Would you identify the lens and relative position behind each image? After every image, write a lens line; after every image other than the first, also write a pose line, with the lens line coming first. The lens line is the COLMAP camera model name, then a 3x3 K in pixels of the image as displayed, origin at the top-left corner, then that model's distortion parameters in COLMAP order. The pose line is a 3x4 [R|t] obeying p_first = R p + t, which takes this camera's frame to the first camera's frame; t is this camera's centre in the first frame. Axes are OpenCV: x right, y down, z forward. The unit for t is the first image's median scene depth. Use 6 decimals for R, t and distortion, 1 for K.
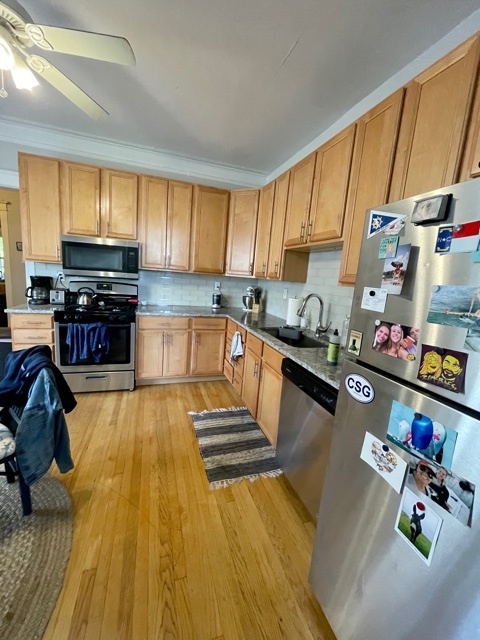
lens RADIAL K [[257.6, 0, 237.6], [0, 257.6, 316.2], [0, 0, 1]] dist [-0.004798, 0.000944]
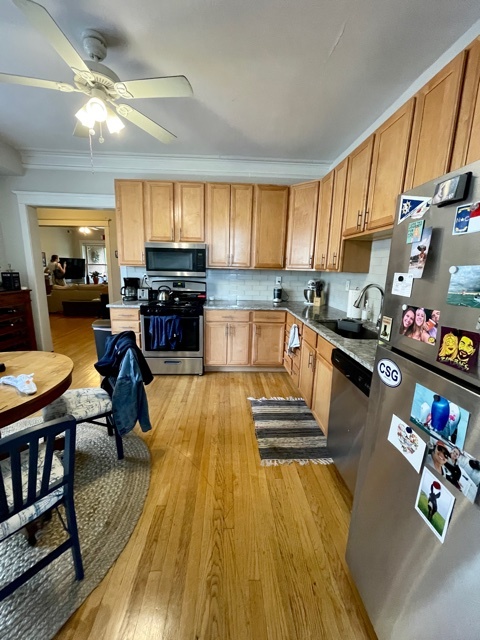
lens RADIAL K [[257.6, 0, 237.6], [0, 257.6, 316.2], [0, 0, 1]] dist [-0.004798, 0.000944]
pose [[0.962119, -0.000657, -0.272628, 0.063151], [0.004606, 0.999893, 0.013848, 0.014351], [0.272589, -0.014580, 0.962020, -0.049821]]
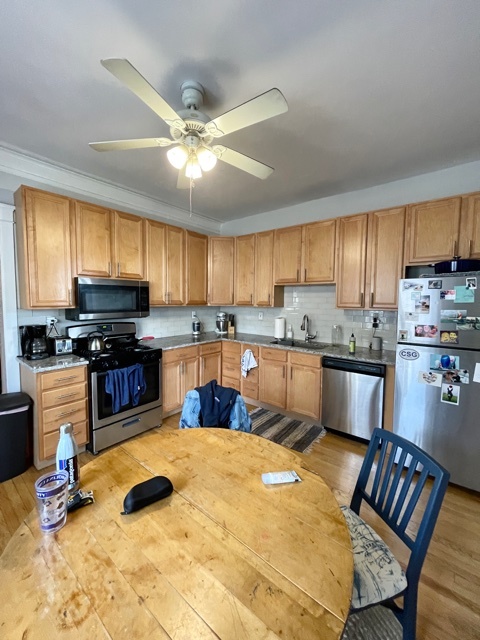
lens RADIAL K [[257.6, 0, 237.6], [0, 257.6, 316.2], [0, 0, 1]] dist [-0.004798, 0.000944]
pose [[0.837244, -0.103441, 0.536956, -0.747144], [0.138826, 0.989982, -0.025749, -0.080846], [-0.528913, 0.096102, 0.843217, -0.064531]]
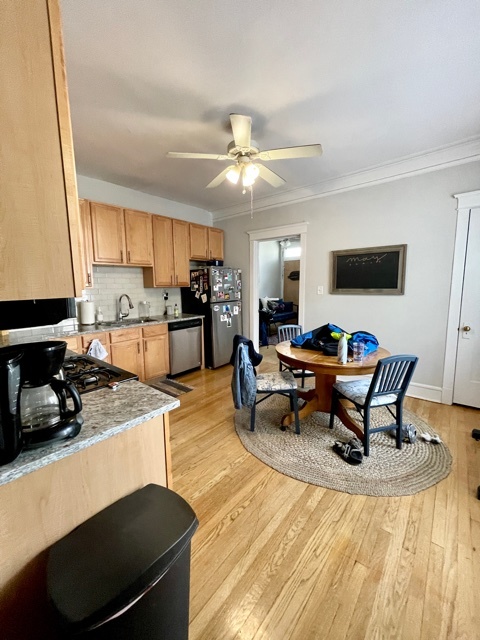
lens RADIAL K [[257.6, 0, 237.6], [0, 257.6, 316.2], [0, 0, 1]] dist [-0.004798, 0.000944]
pose [[-0.524822, -0.170583, 0.833945, -1.256307], [0.105399, 0.959152, 0.262524, -0.261038], [-0.844662, 0.225675, -0.485405, 1.046915]]
